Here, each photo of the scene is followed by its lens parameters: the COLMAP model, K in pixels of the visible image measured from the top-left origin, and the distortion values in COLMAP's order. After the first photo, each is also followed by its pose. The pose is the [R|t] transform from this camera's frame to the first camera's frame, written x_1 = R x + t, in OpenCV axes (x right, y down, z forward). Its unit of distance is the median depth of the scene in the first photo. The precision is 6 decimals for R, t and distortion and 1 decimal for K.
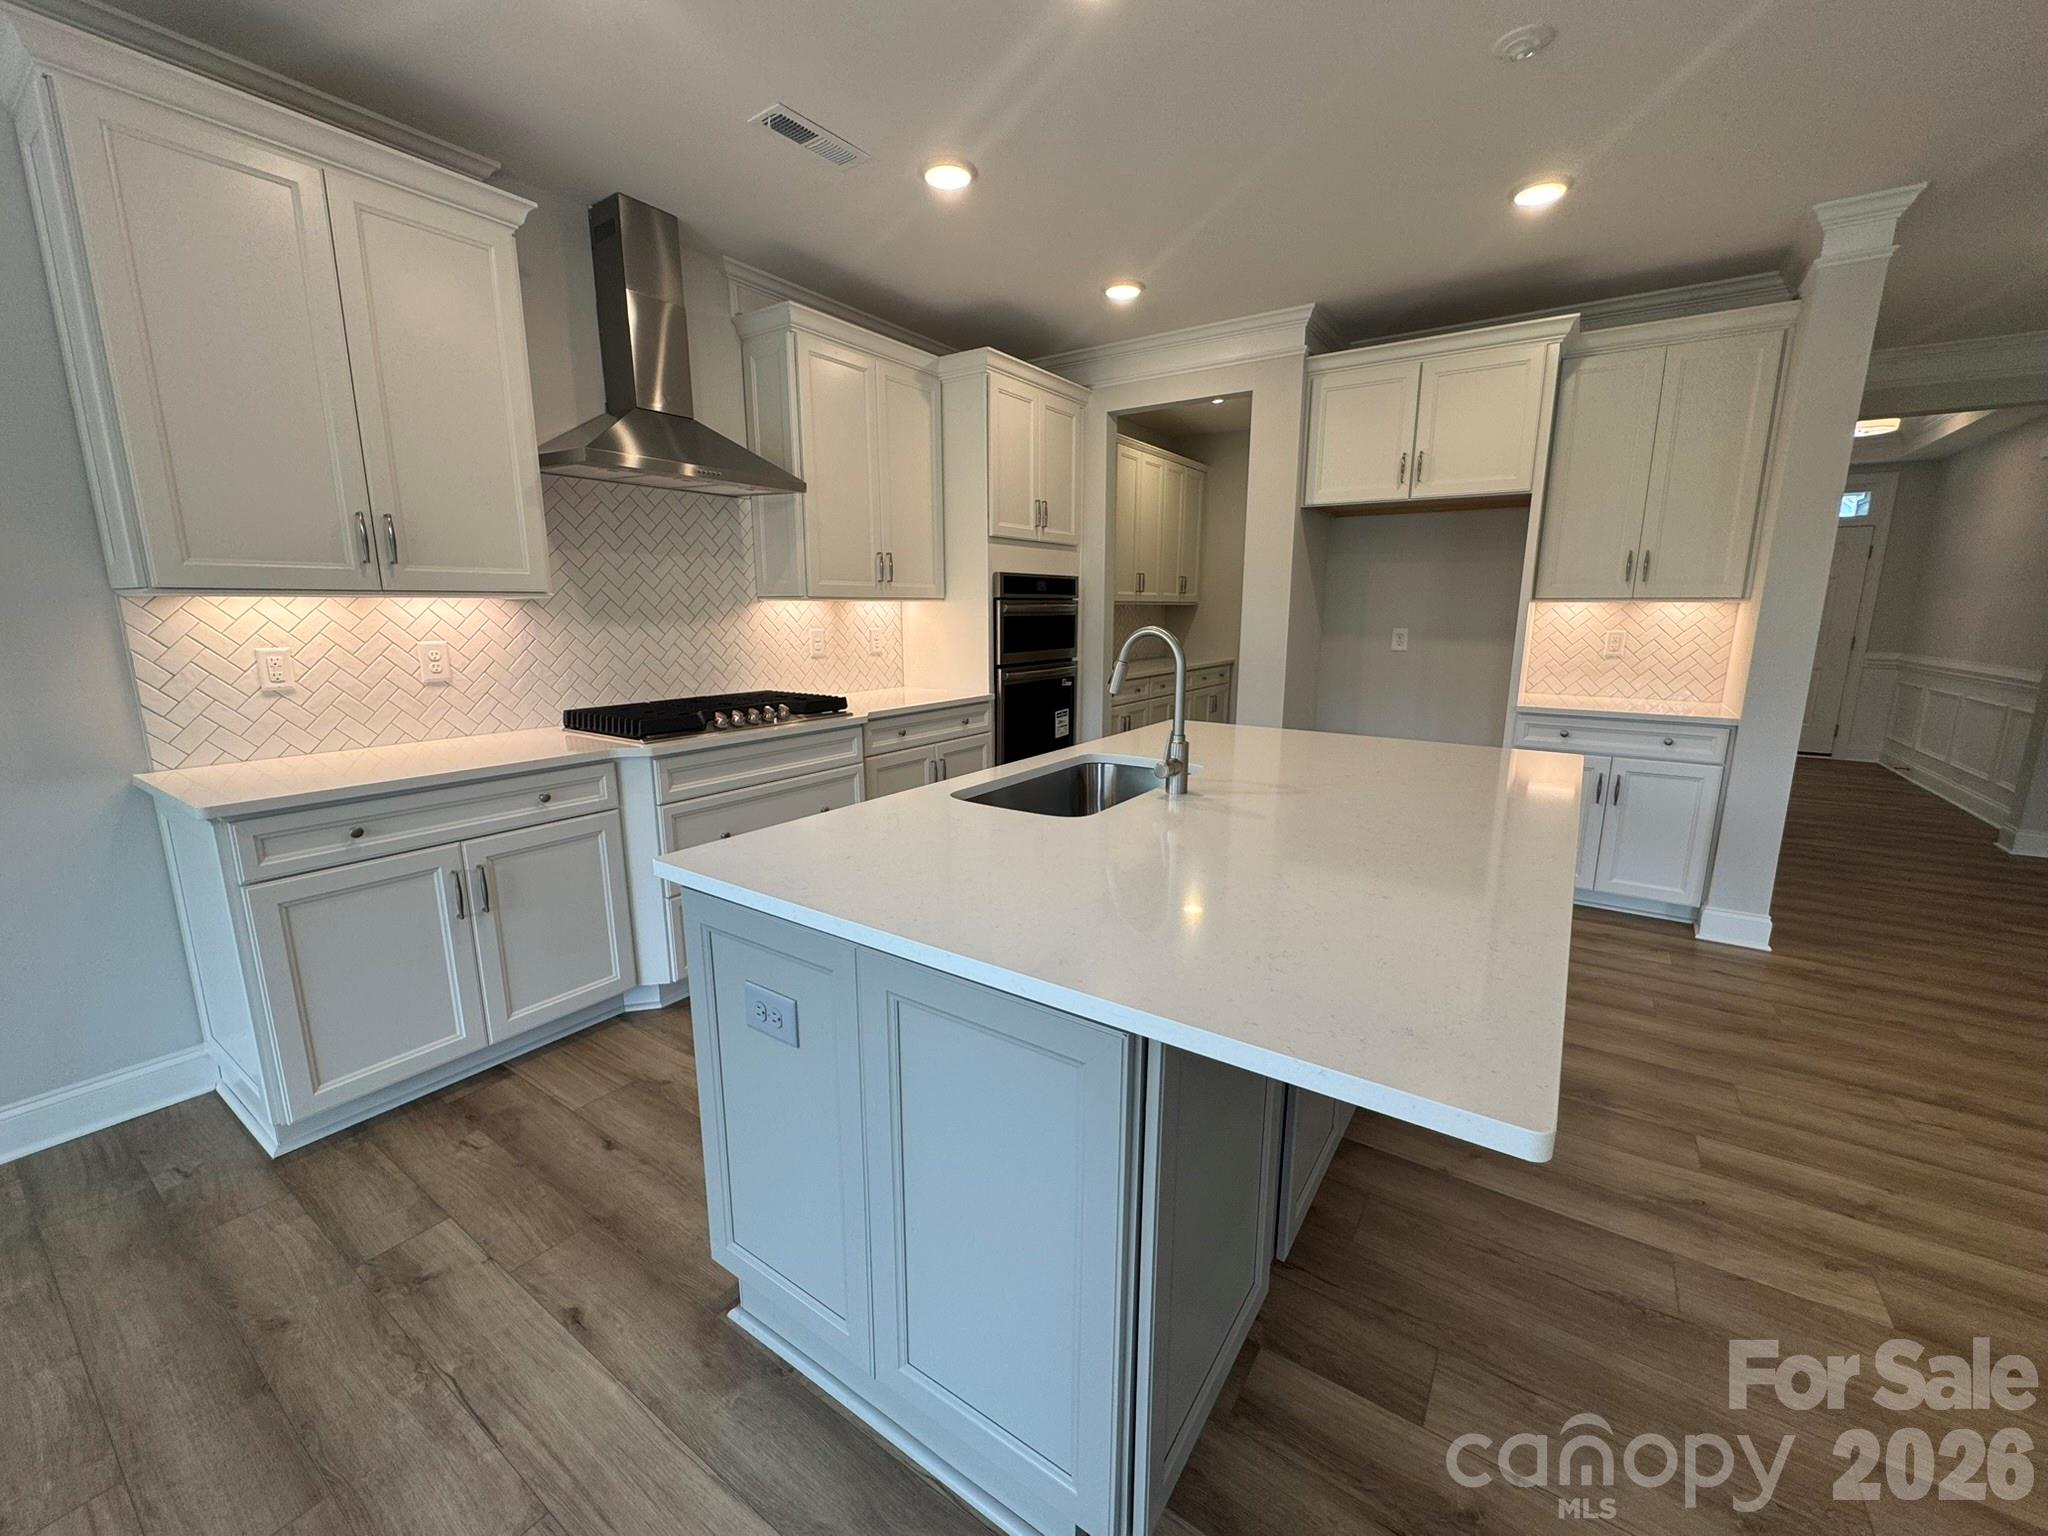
lens RADIAL K [[821.2, 0, 1025.9], [0, 821.2, 764.7], [0, 0, 1]] dist [0.000950, -0.001334]
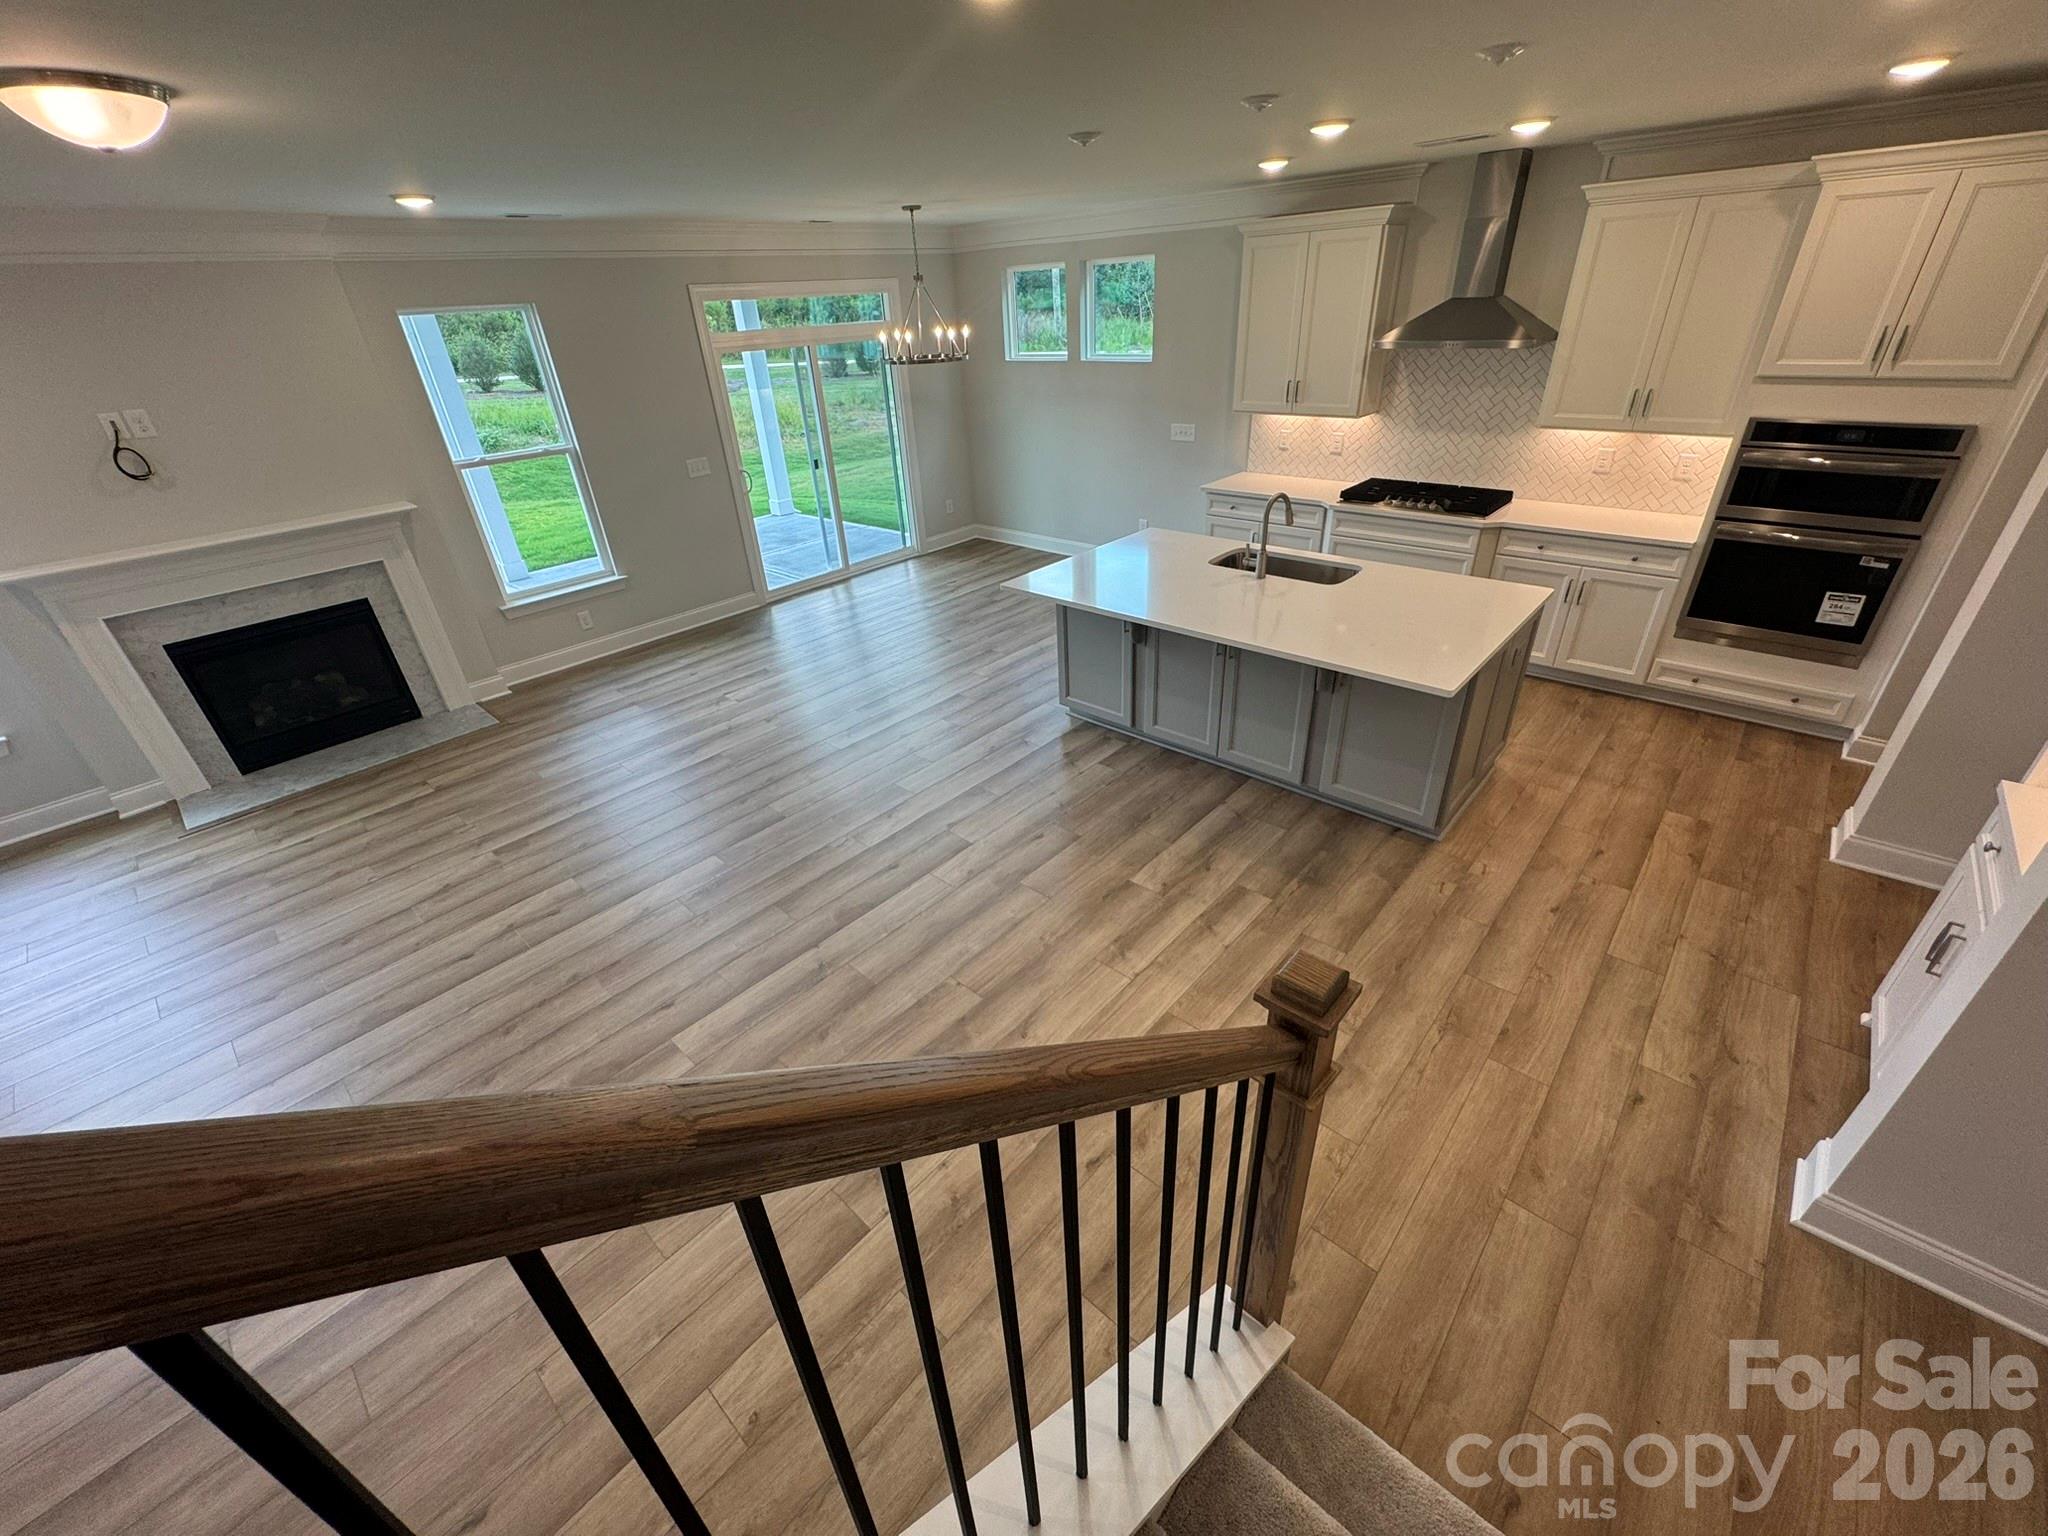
lens RADIAL K [[821.2, 0, 1026.3], [0, 821.2, 770.3], [0, 0, 1]] dist [0.000950, -0.001334]
pose [[-0.128308, 0.501753, -0.855442, 1.313339], [-0.142268, 0.844338, 0.516579, -0.312959], [0.981477, 0.187983, -0.036952, 0.343178]]
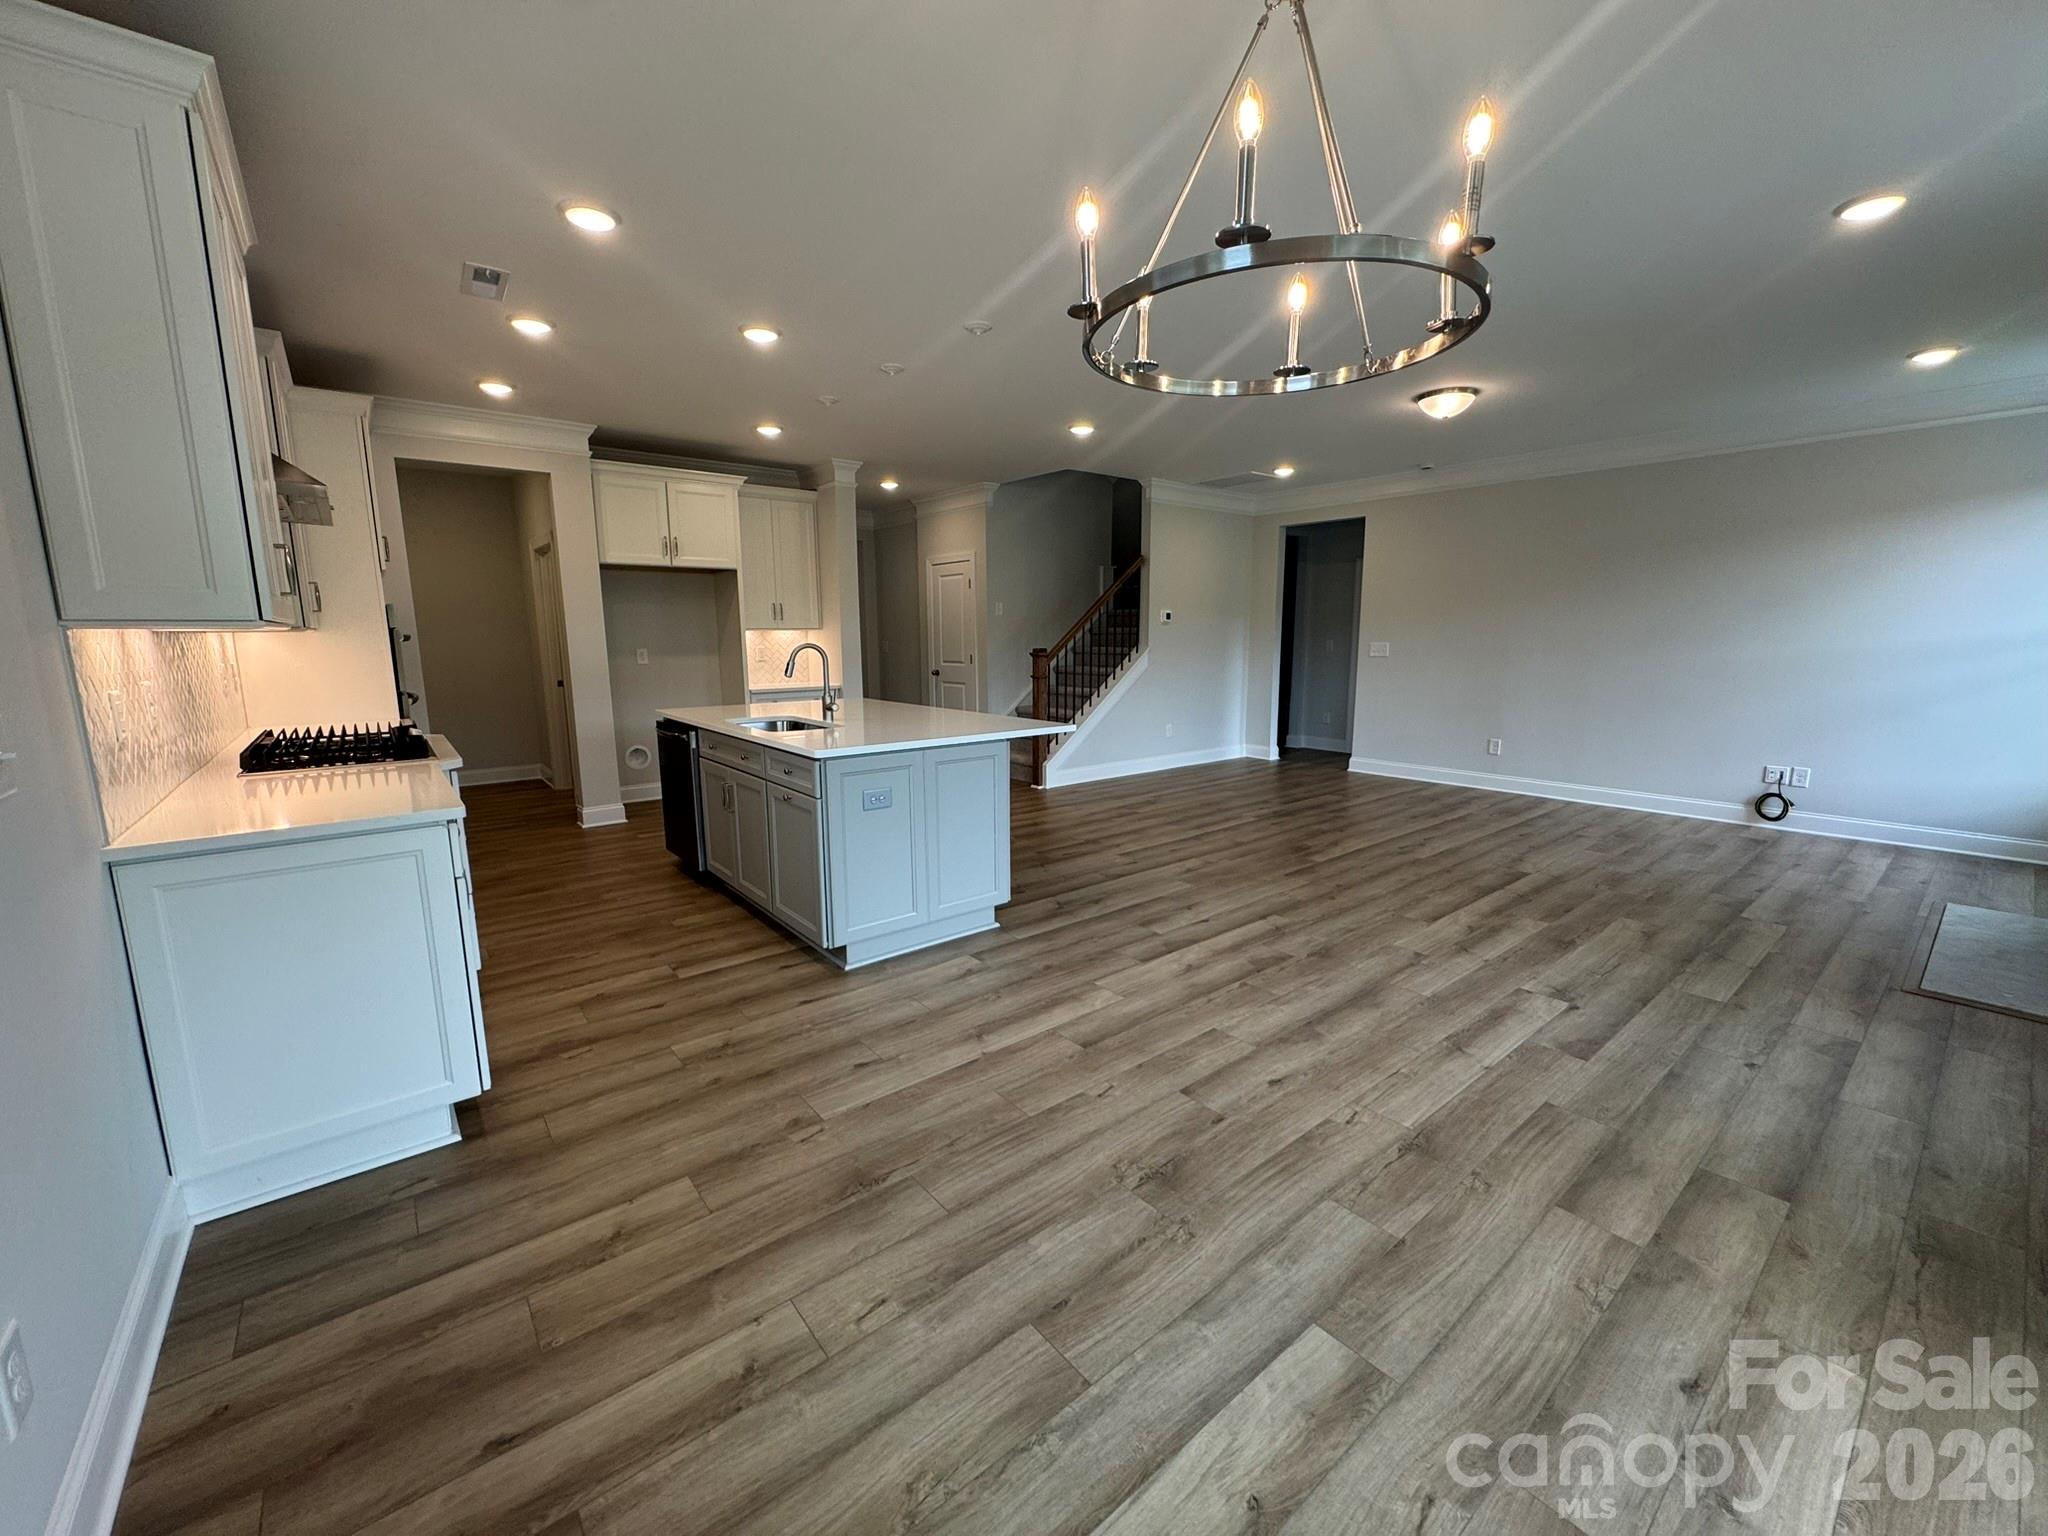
lens RADIAL K [[821.2, 0, 1024.2], [0, 821.2, 776.7], [0, 0, 1]] dist [0.000950, -0.001334]
pose [[0.282269, -0.169562, 0.944231, -0.994872], [0.189131, 0.974774, 0.118508, 0.012593], [-0.940507, 0.145132, 0.307218, -0.067179]]
